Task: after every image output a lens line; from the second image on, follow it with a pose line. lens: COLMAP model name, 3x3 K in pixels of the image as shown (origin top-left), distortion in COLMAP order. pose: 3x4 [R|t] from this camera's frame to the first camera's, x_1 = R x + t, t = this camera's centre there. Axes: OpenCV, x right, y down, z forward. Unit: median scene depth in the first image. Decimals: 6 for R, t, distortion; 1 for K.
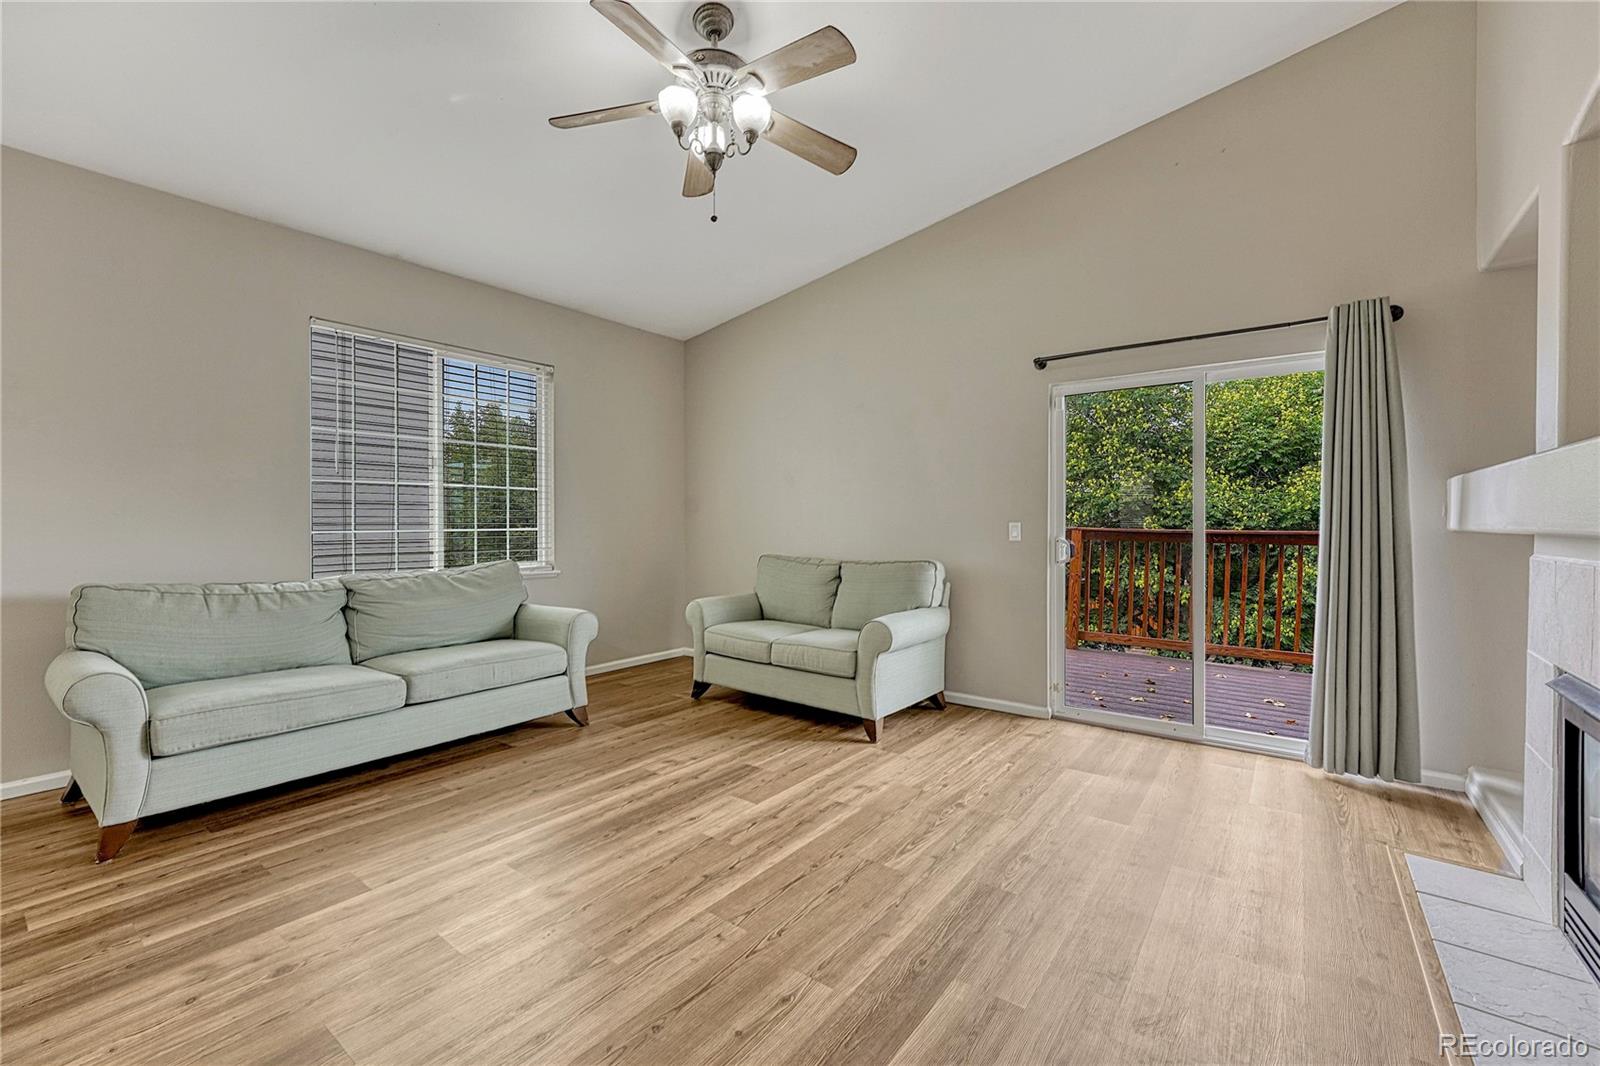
lens RADIAL K [[668.1, 0, 854.3], [0, 668.1, 529.9], [0, 0, 1]] dist [-0.002169, -0.000375]
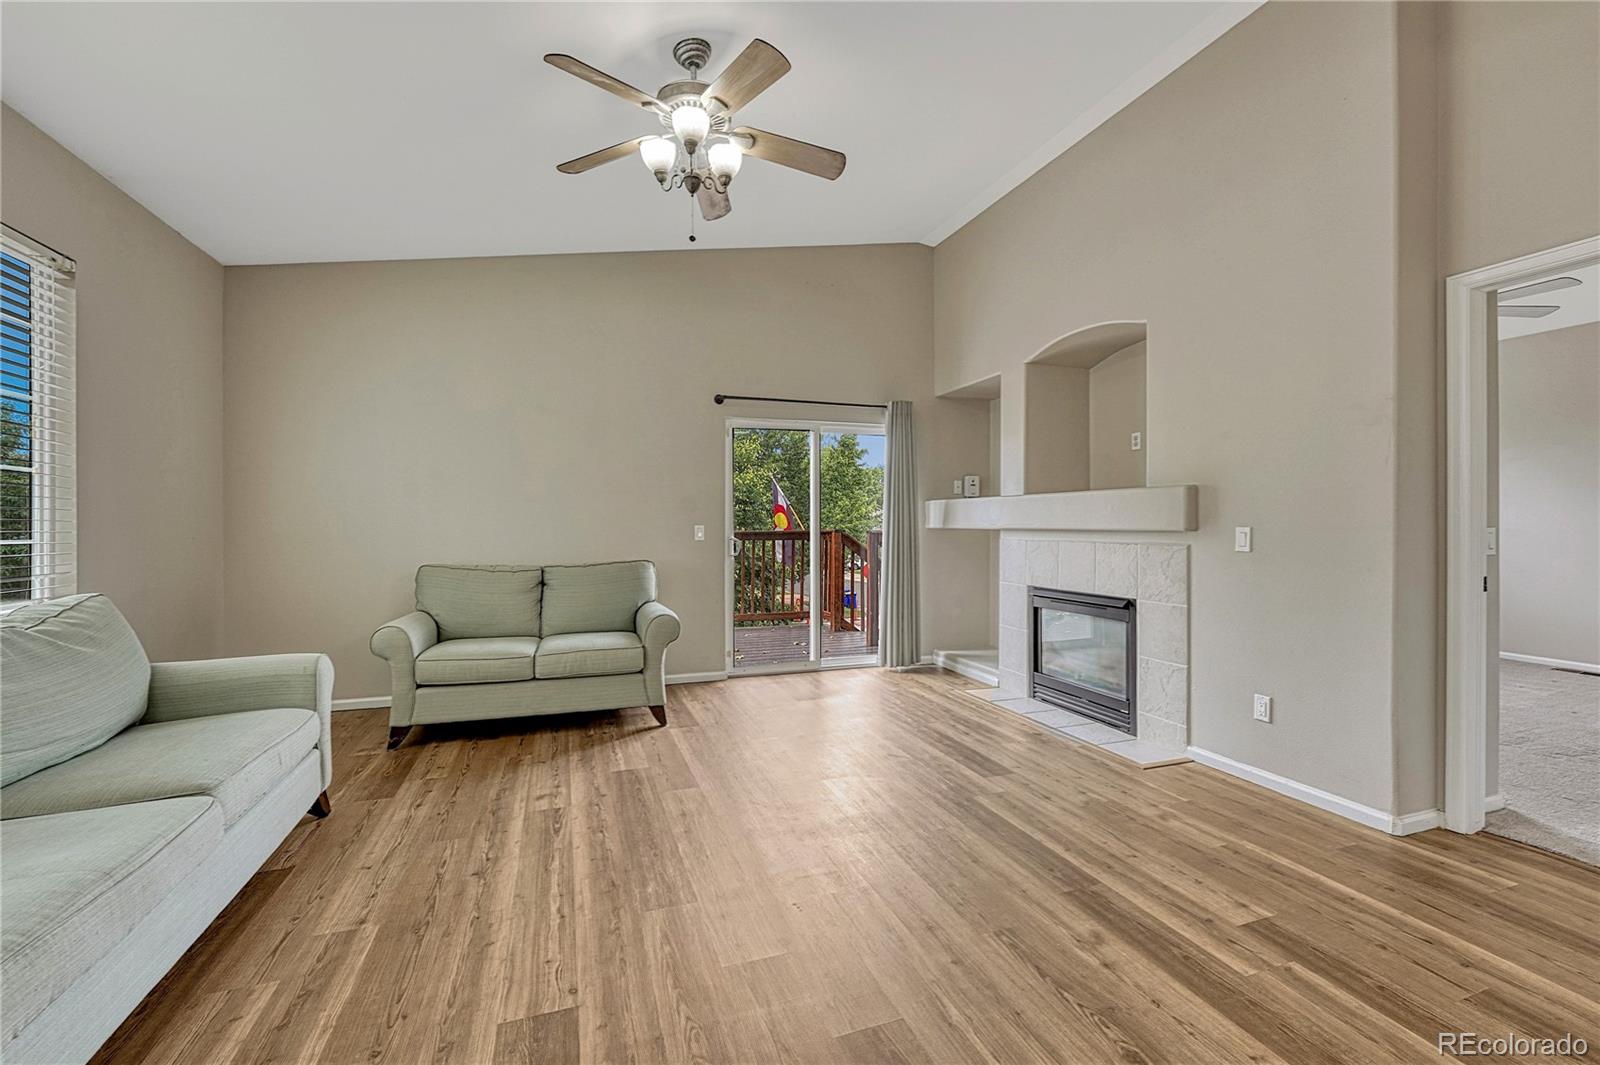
lens RADIAL K [[630.7, 0, 791.8], [0, 630.7, 527.3], [0, 0, 1]] dist [-0.001551, 0.000150]
pose [[0.581360, -0.006371, 0.813622, -0.687447], [0.013284, 0.999910, -0.001663, -0.003647], [-0.813538, 0.011775, 0.581392, 0.218904]]
